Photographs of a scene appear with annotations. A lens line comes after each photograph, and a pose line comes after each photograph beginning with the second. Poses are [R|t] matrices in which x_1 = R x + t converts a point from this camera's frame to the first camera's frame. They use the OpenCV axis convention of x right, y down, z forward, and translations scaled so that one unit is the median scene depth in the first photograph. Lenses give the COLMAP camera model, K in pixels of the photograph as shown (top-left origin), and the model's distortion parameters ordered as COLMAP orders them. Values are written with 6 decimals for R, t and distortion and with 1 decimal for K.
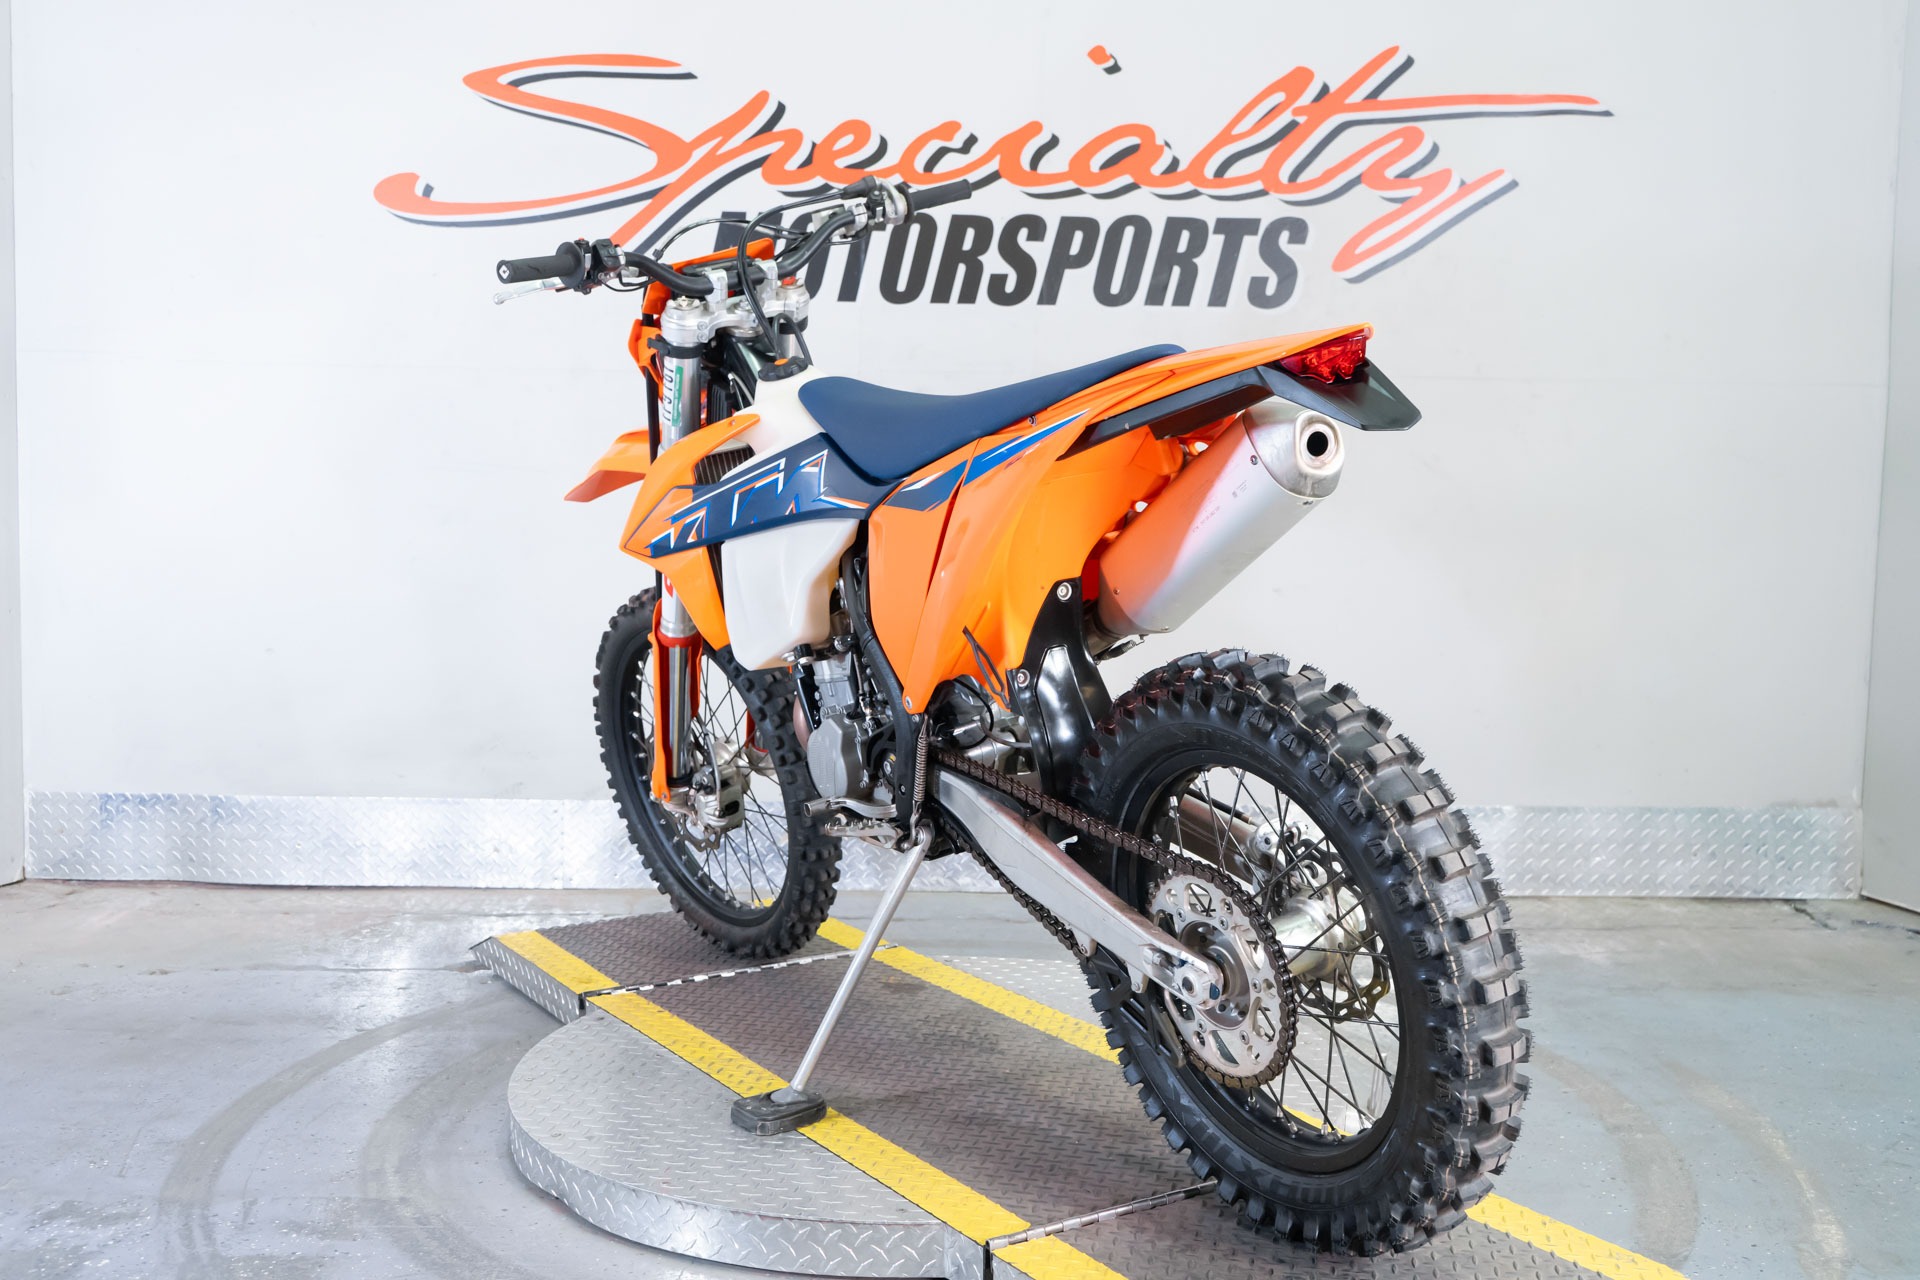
lens RADIAL K [[1958.9, 0, 964.6], [0, 1958.9, 635.5], [0, 0, 1]] dist [0.015180, 0.000000]
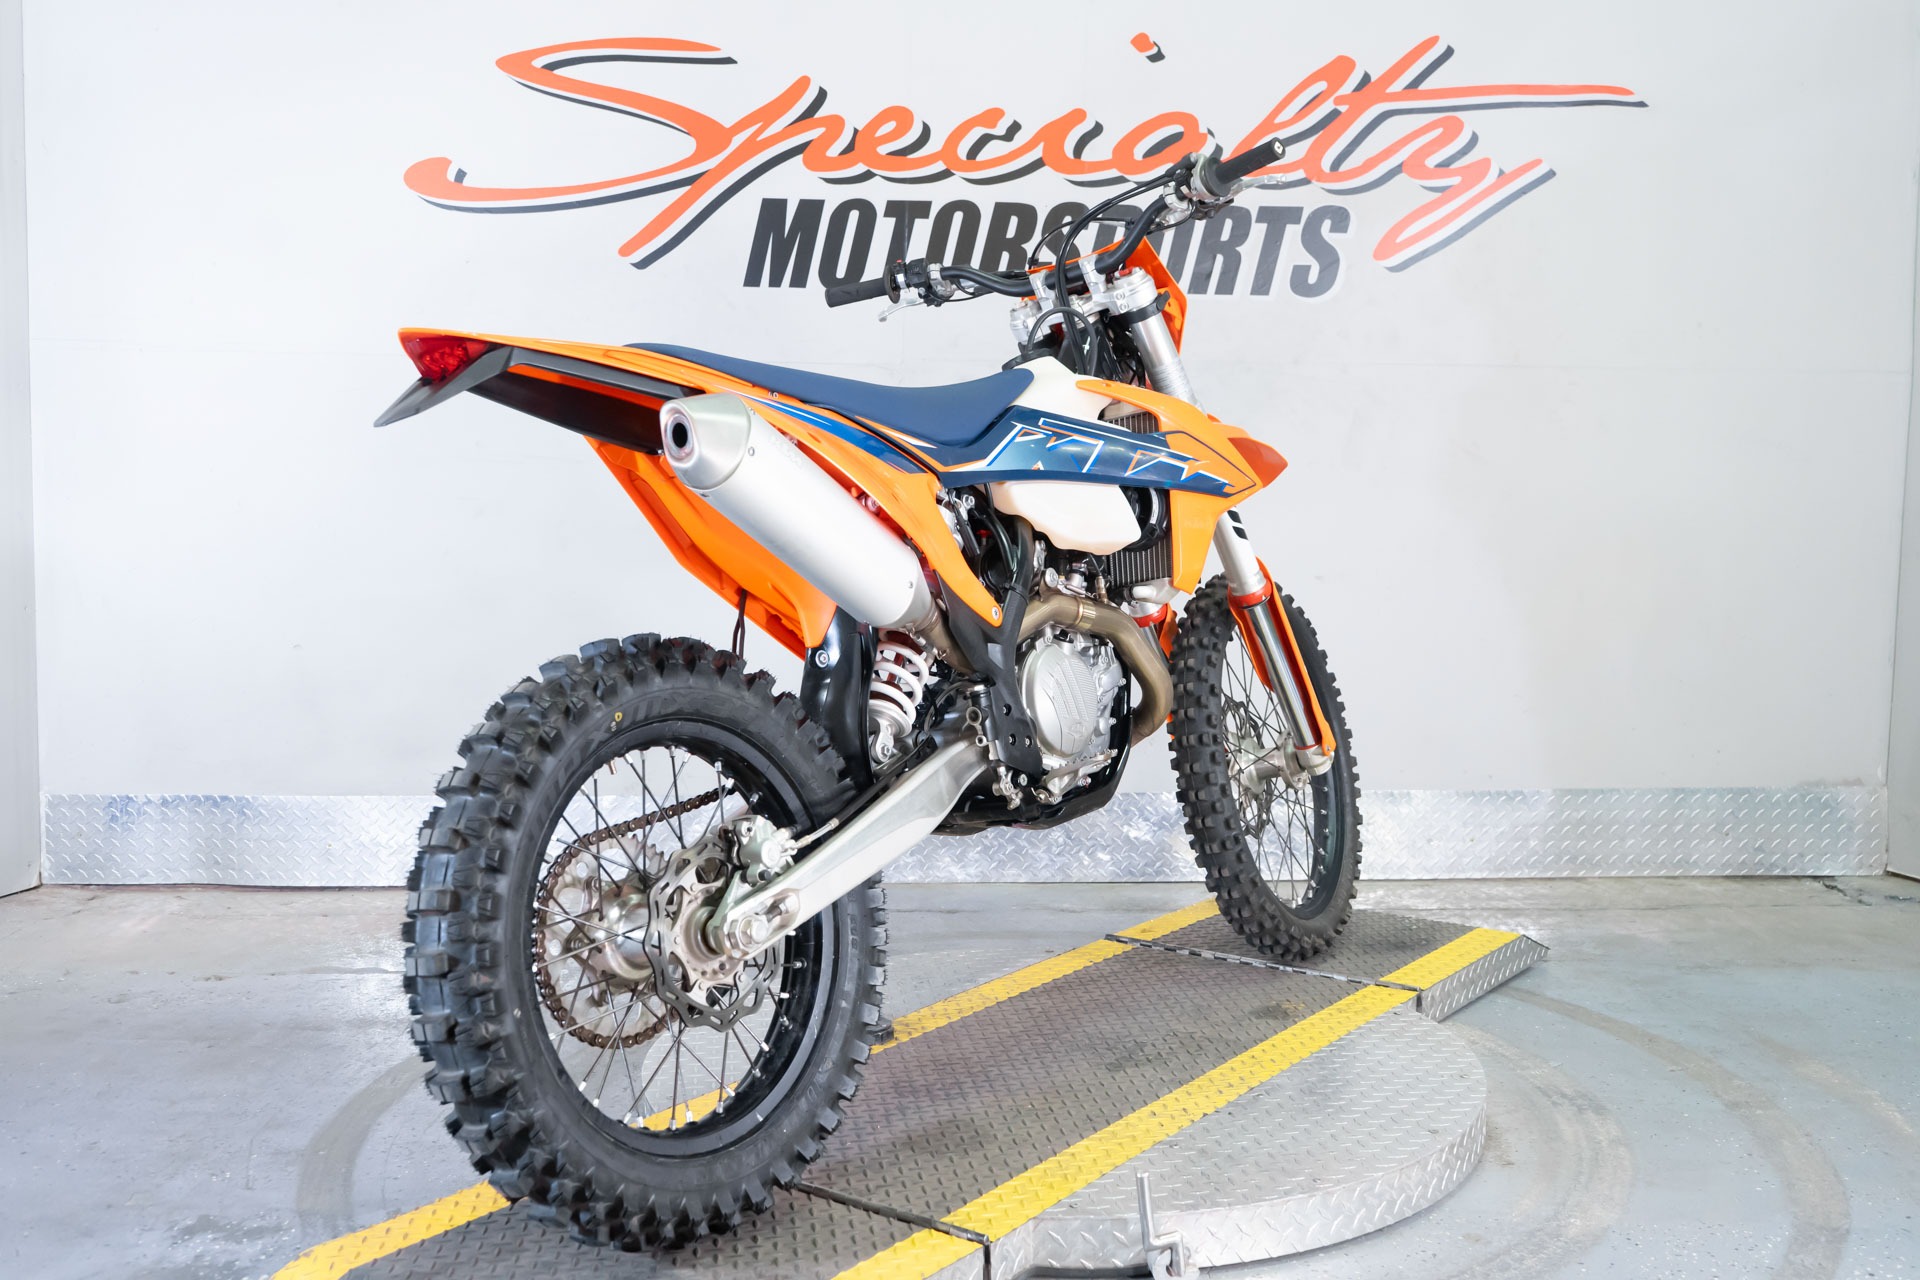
lens RADIAL K [[1958.9, 0, 966.2], [0, 1958.9, 634.4], [0, 0, 1]] dist [0.015180, 0.000000]
pose [[0.998355, -0.009092, 0.056615, -0.079833], [0.008824, 0.999949, 0.004993, -0.000506], [-0.056657, -0.004485, 0.998384, 0.006733]]
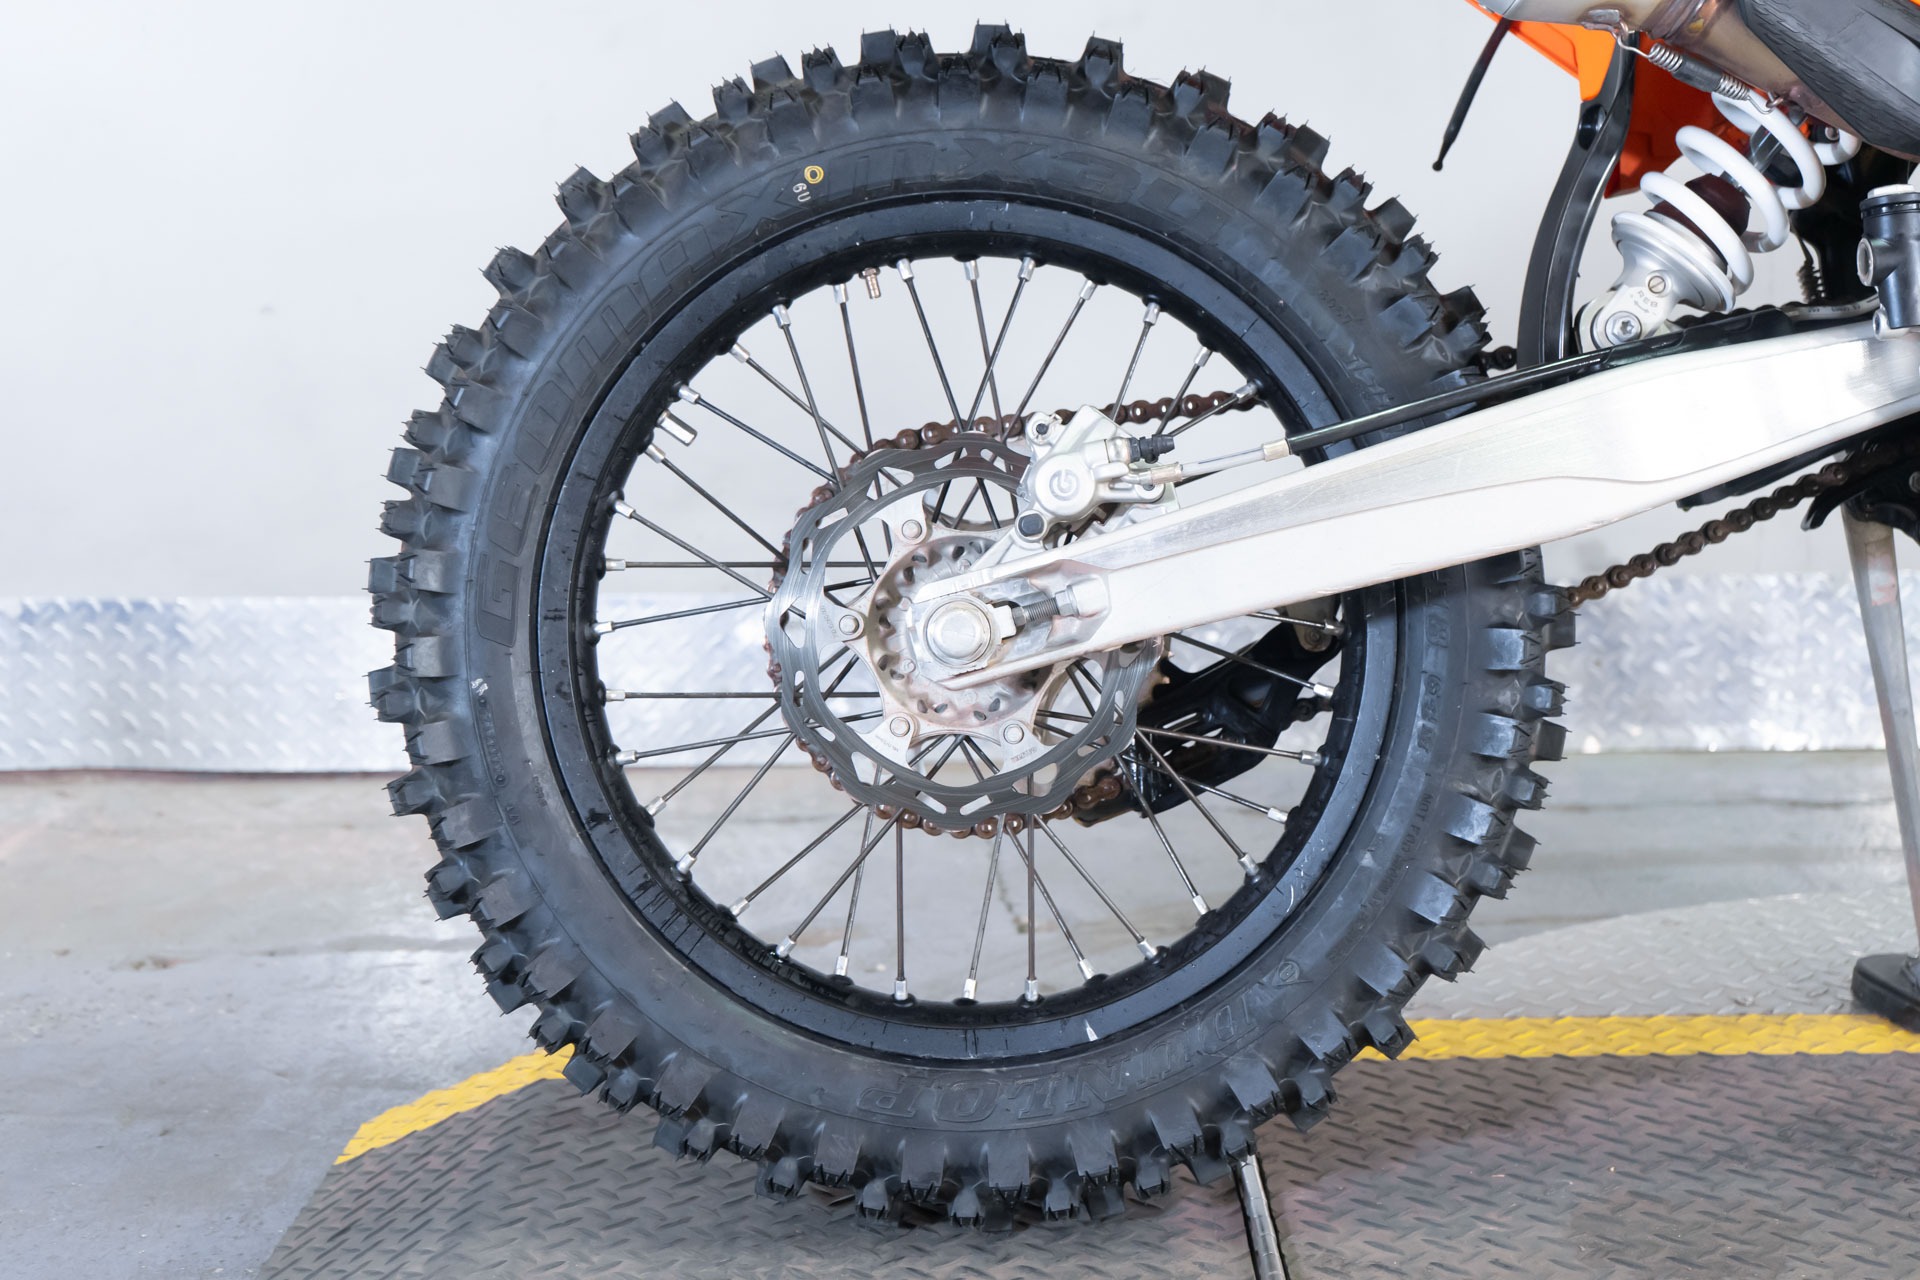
lens RADIAL K [[2600.6, 0, 1029.1], [0, 2600.6, 611.2], [0, 0, 1]] dist [0.038166, 0.000000]
pose [[0.998603, -0.026438, 0.045745, -0.196930], [0.022656, 0.996432, 0.081302, 0.035099], [-0.047731, -0.080152, 0.995639, 0.322500]]
